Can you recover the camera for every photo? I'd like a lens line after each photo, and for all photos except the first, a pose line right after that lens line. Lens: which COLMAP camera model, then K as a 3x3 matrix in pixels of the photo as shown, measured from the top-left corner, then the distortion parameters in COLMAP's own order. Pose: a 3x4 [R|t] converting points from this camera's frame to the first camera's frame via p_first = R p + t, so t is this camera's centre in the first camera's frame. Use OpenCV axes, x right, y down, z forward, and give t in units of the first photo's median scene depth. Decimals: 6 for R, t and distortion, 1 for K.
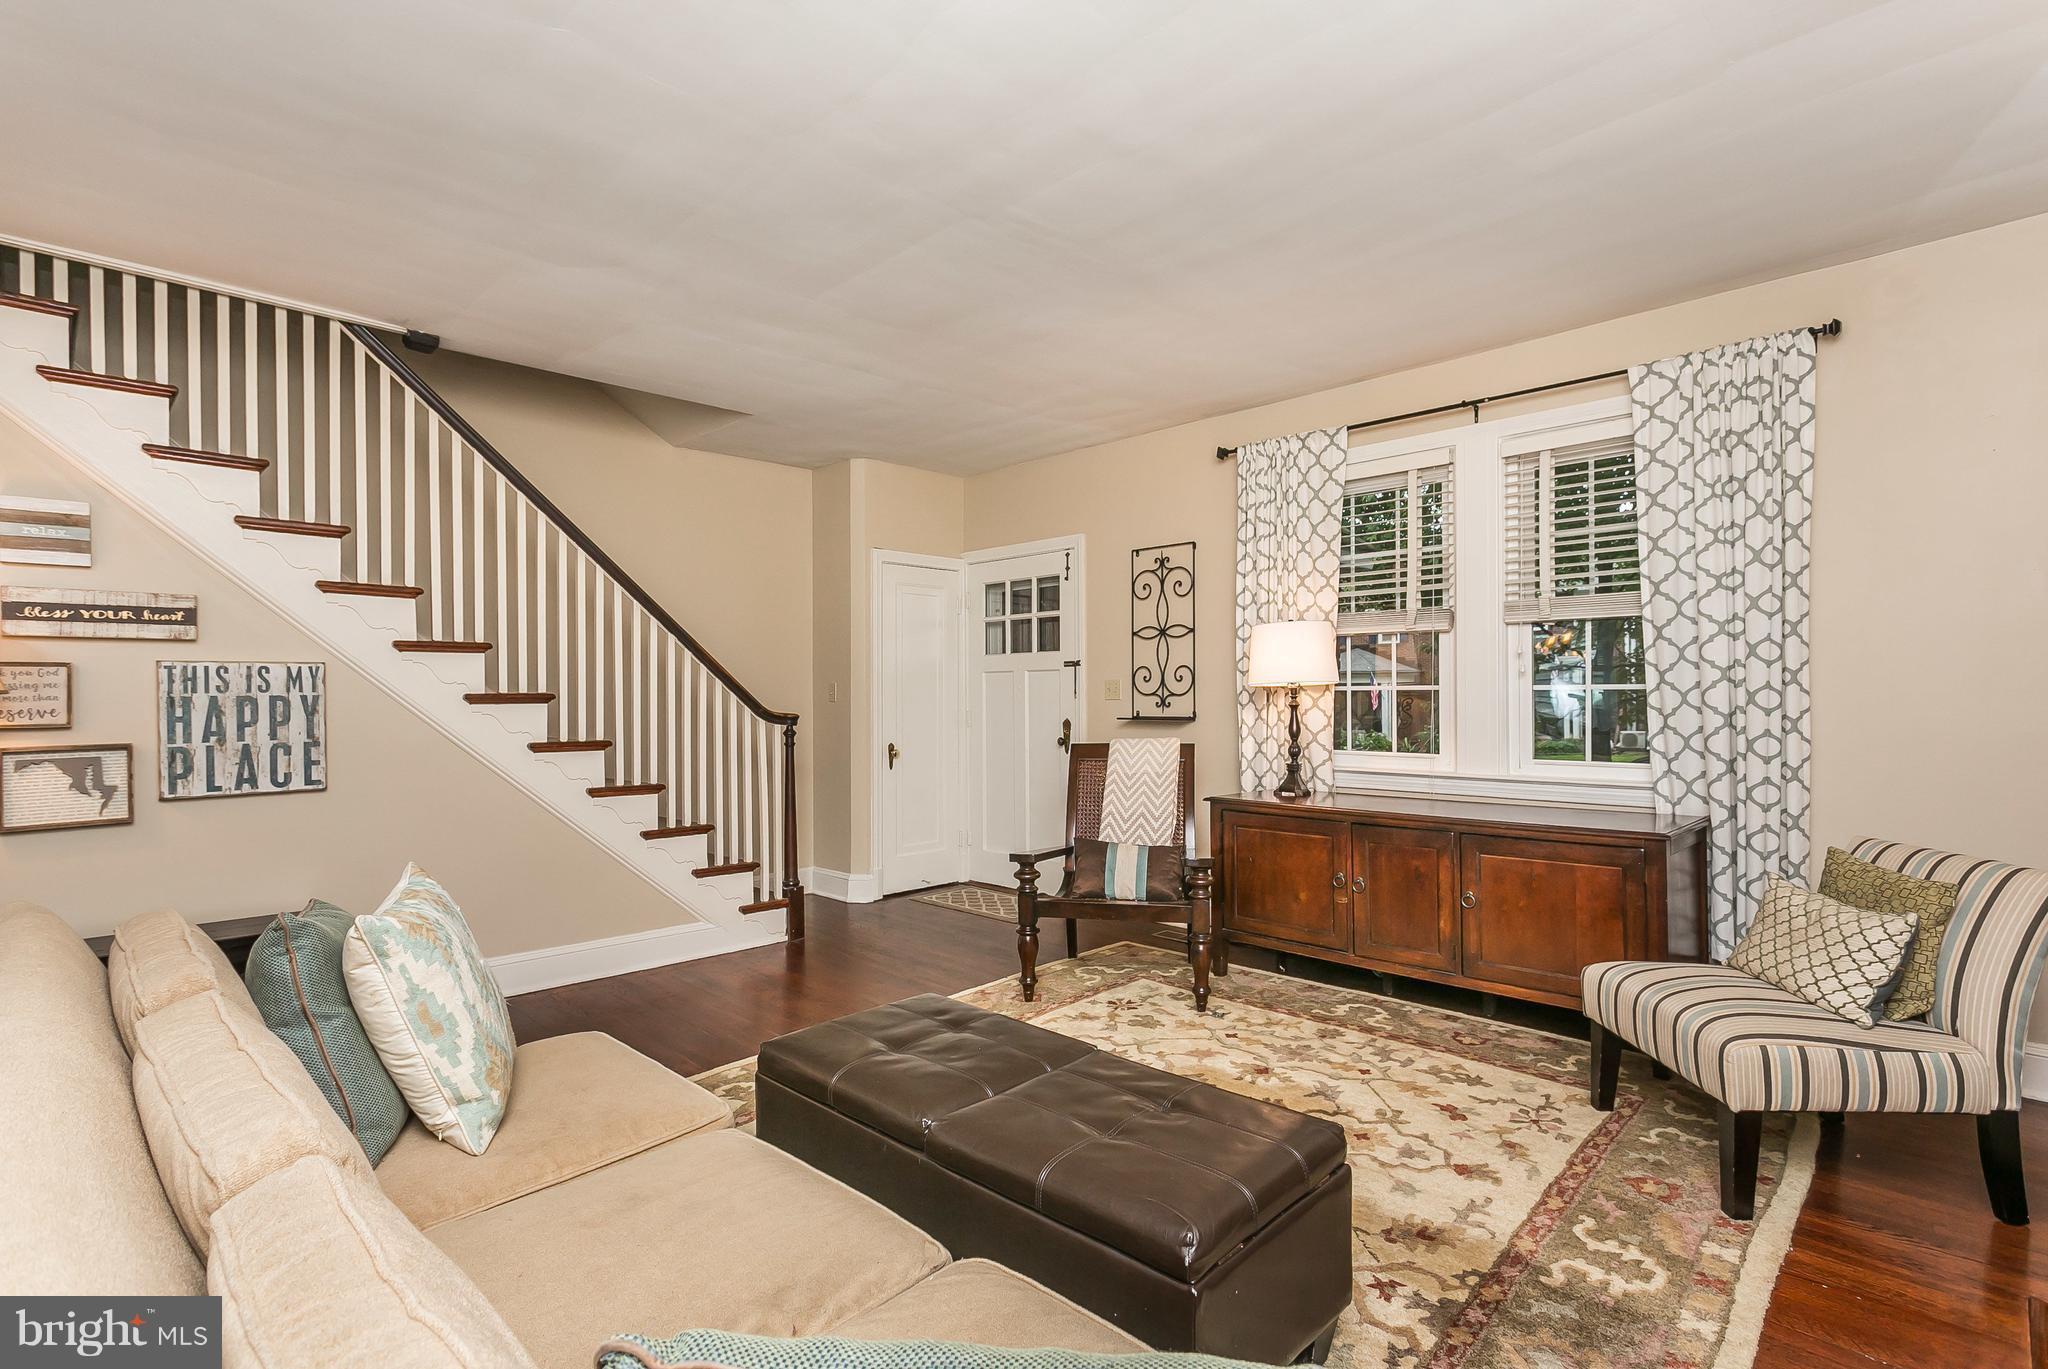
lens RADIAL K [[986.5, 0, 1033.3], [0, 986.5, 699.1], [0, 0, 1]] dist [0.002403, 0.000530]
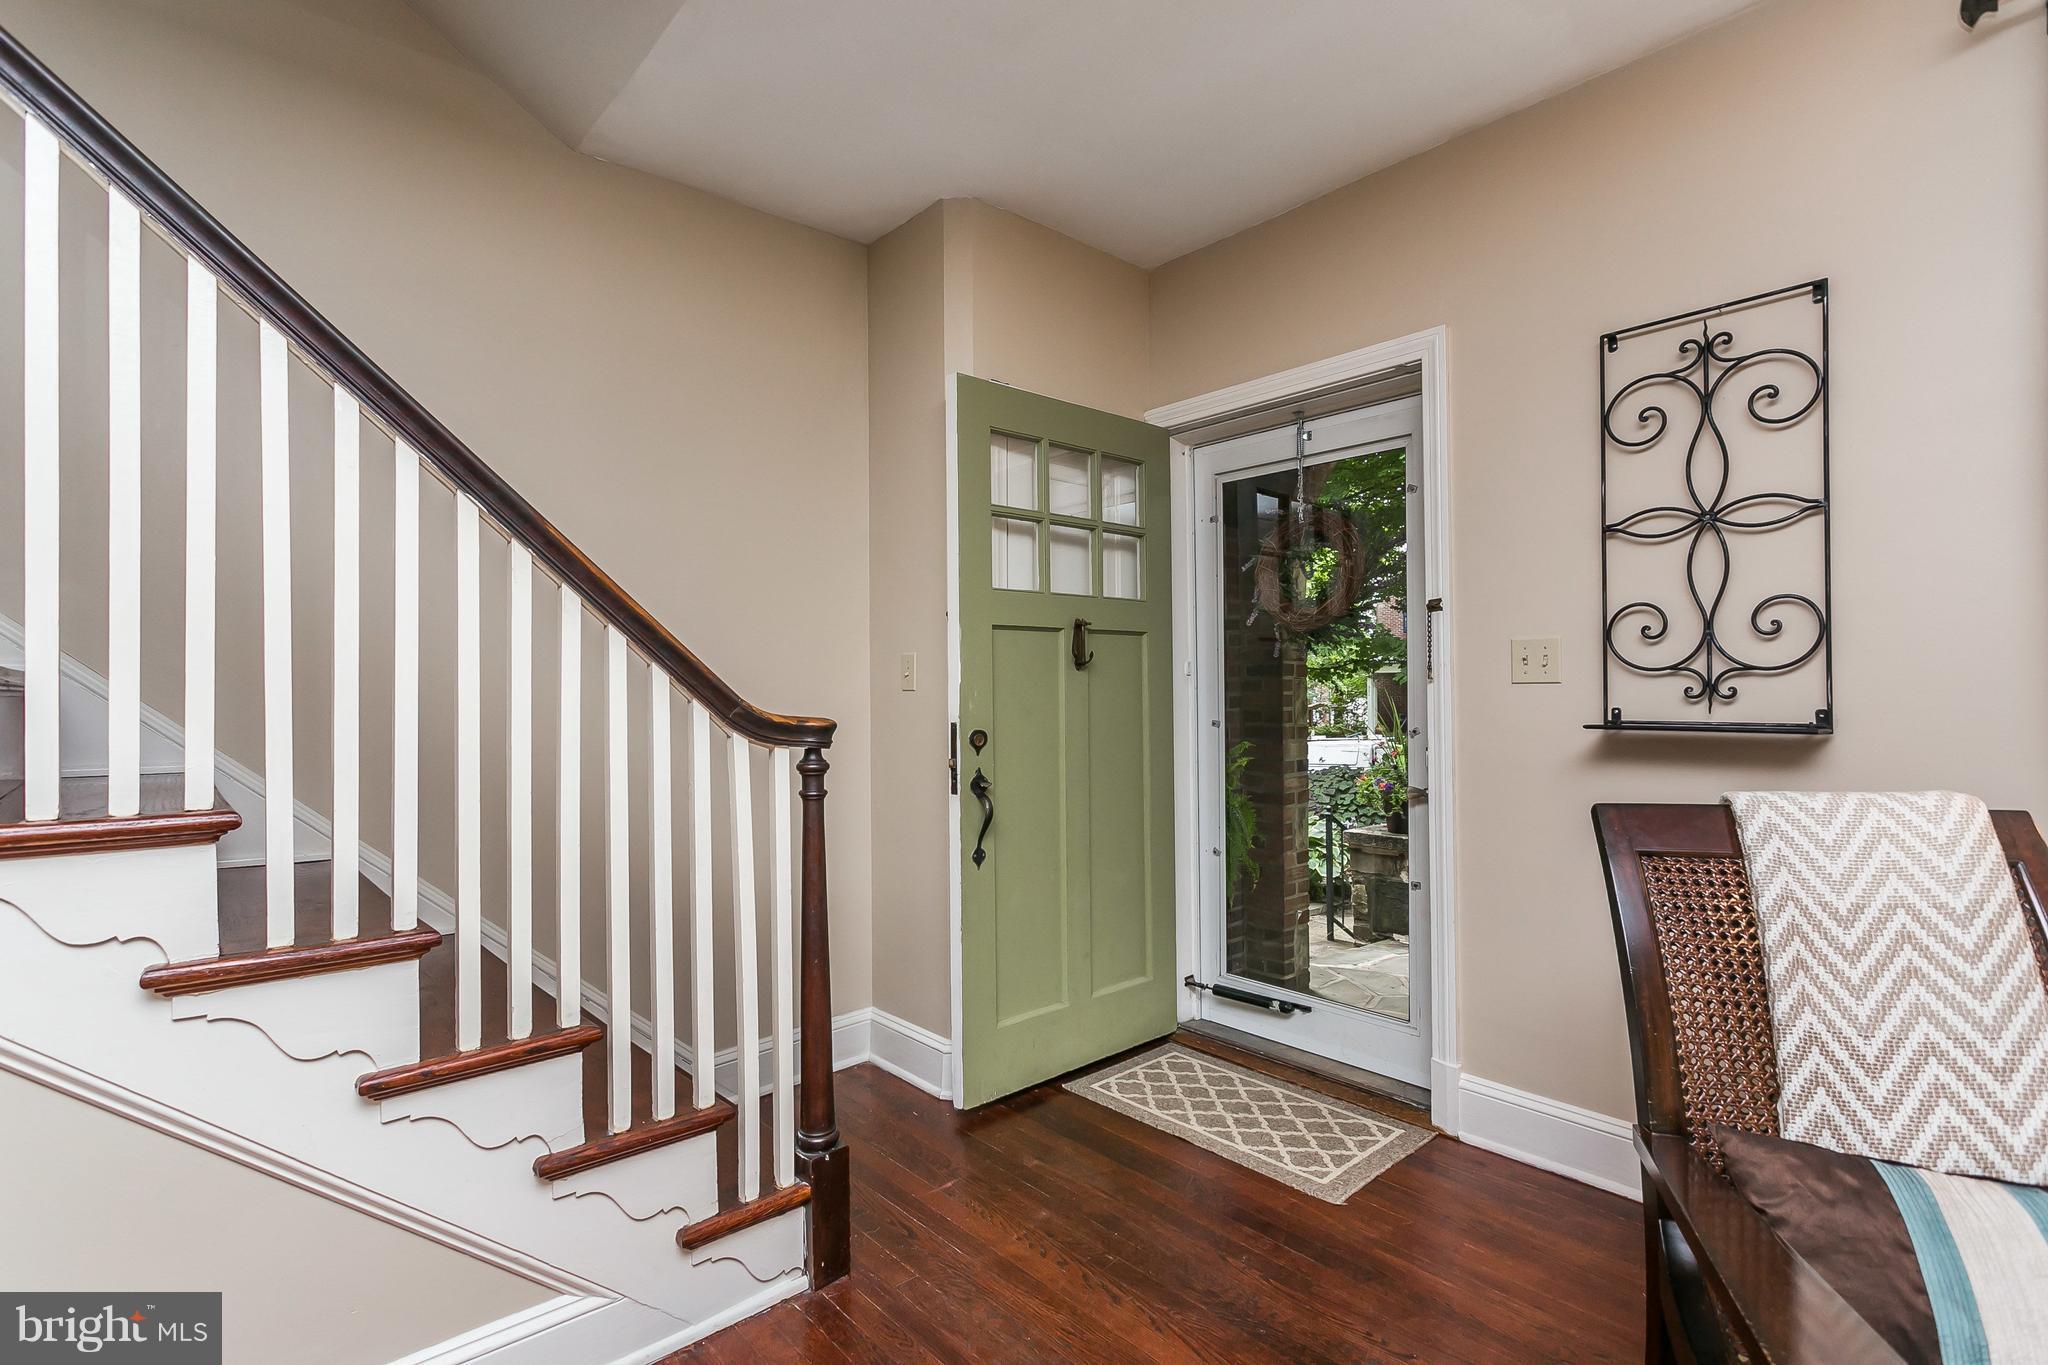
lens RADIAL K [[959.7, 0, 1024.0], [0, 959.7, 682.5], [0, 0, 1]] dist [-0.000011, 0.000211]
pose [[0.998264, -0.002885, -0.058832, -0.132735], [0.002443, 0.999968, -0.007582, 0.002860], [0.058852, 0.007425, 0.998239, 0.590965]]
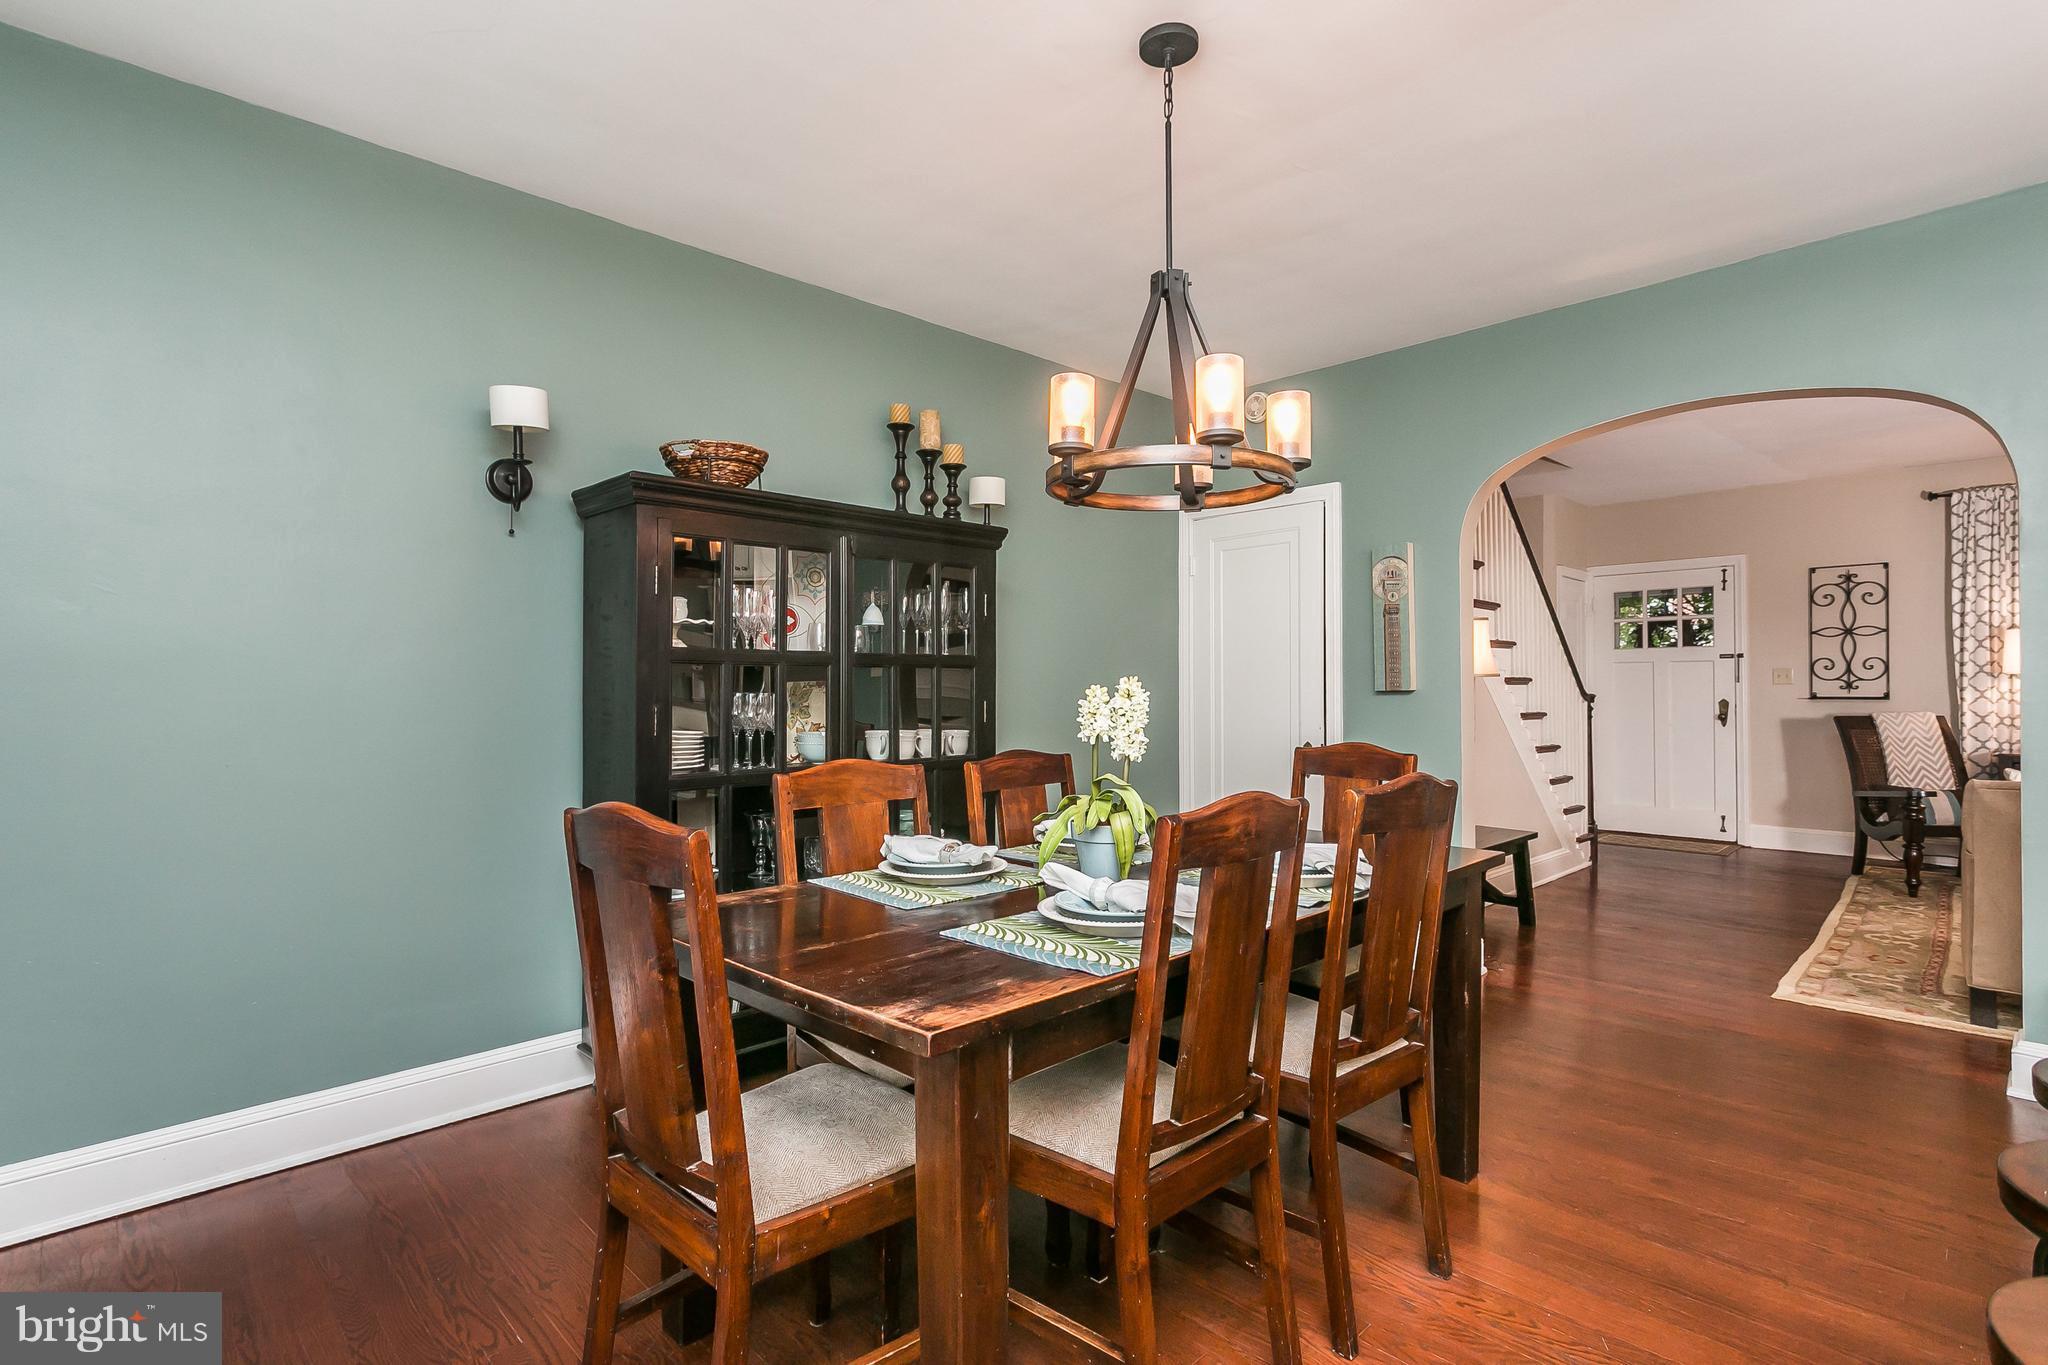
lens RADIAL K [[959.7, 0, 1024.0], [0, 959.7, 682.5], [0, 0, 1]] dist [-0.000011, 0.000211]
pose [[0.999681, 0.000703, -0.025246, -0.935626], [-0.000906, 0.999967, -0.008055, 0.010605], [0.025239, 0.008076, 0.999649, -0.295250]]
